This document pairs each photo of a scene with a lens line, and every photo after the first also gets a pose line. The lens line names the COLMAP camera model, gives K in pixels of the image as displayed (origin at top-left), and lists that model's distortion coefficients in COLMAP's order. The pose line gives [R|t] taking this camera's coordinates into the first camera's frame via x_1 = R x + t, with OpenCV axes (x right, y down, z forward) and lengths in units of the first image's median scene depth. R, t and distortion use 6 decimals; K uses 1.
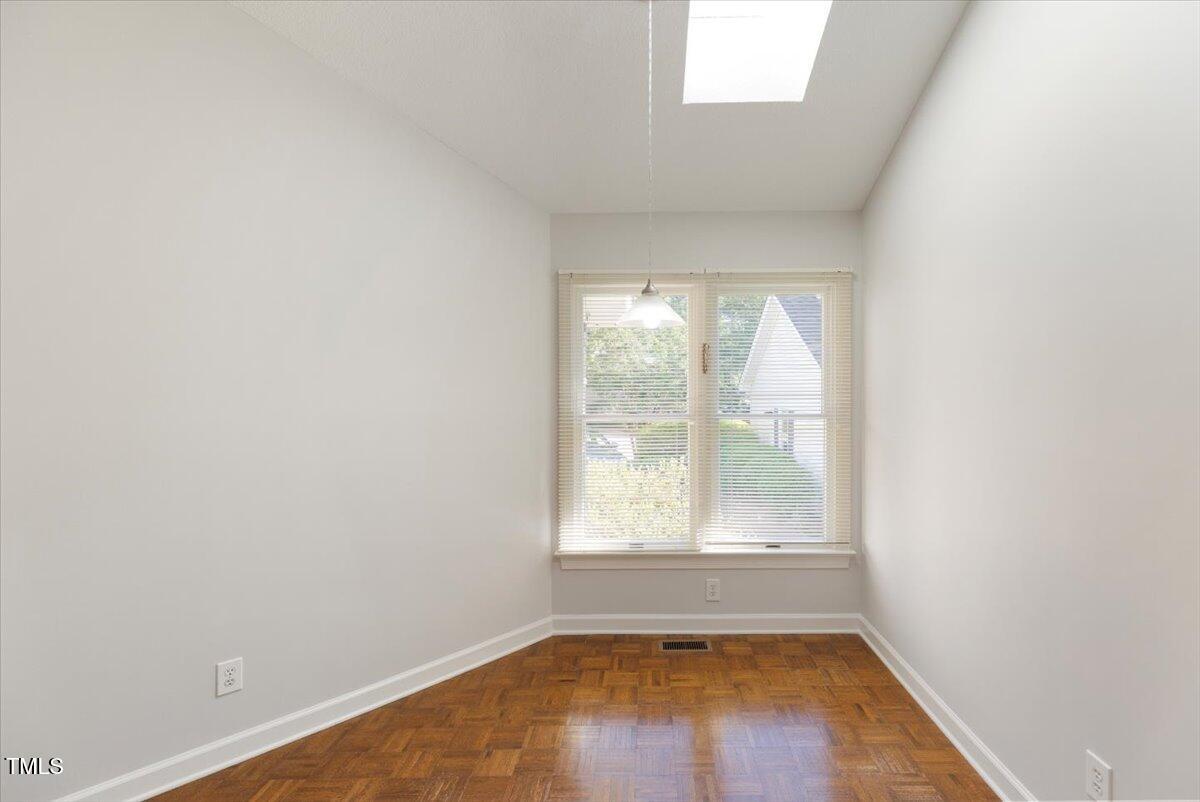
lens RADIAL K [[566.6, 0, 601.3], [0, 566.6, 399.0], [0, 0, 1]] dist [-0.001635, 0.000606]
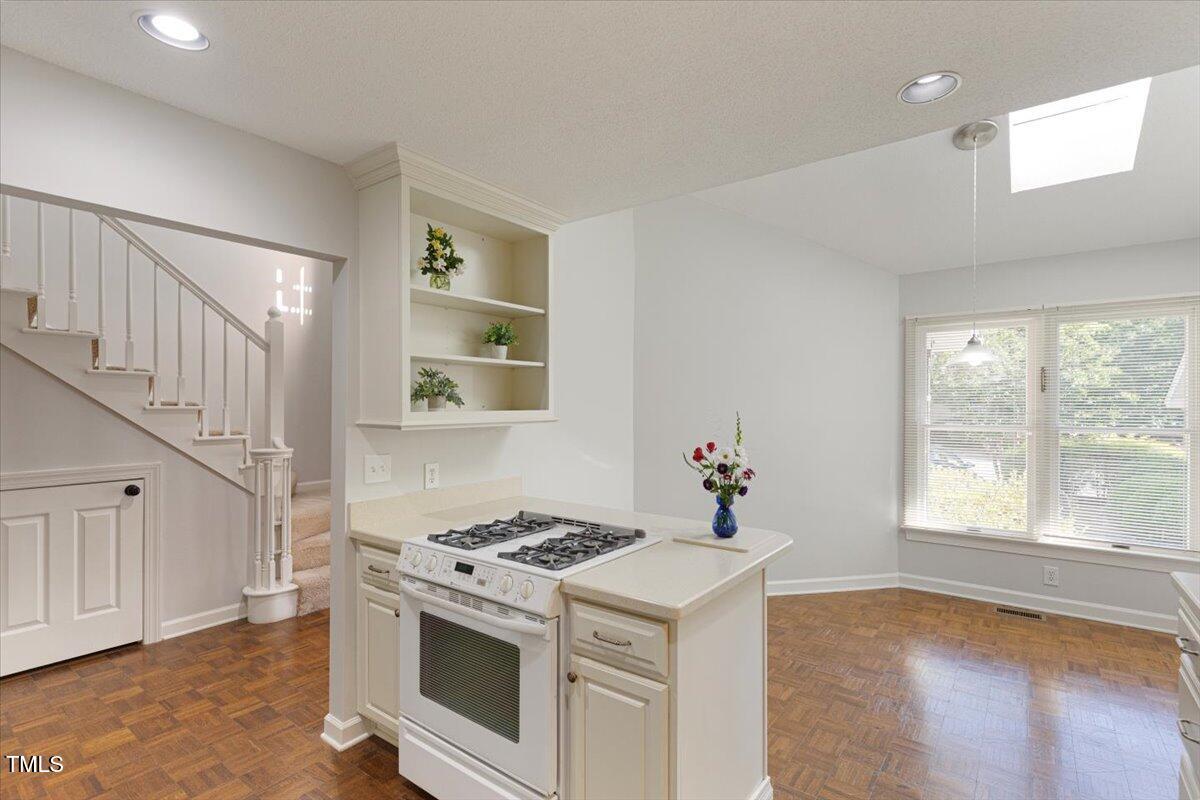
lens RADIAL K [[566.6, 0, 608.7], [0, 566.6, 408.7], [0, 0, 1]] dist [-0.001635, 0.000606]
pose [[0.851643, 0.005687, -0.524091, 0.030169], [-0.009750, 0.999940, -0.004992, 0.004479], [0.524031, 0.009361, 0.851648, -0.513571]]
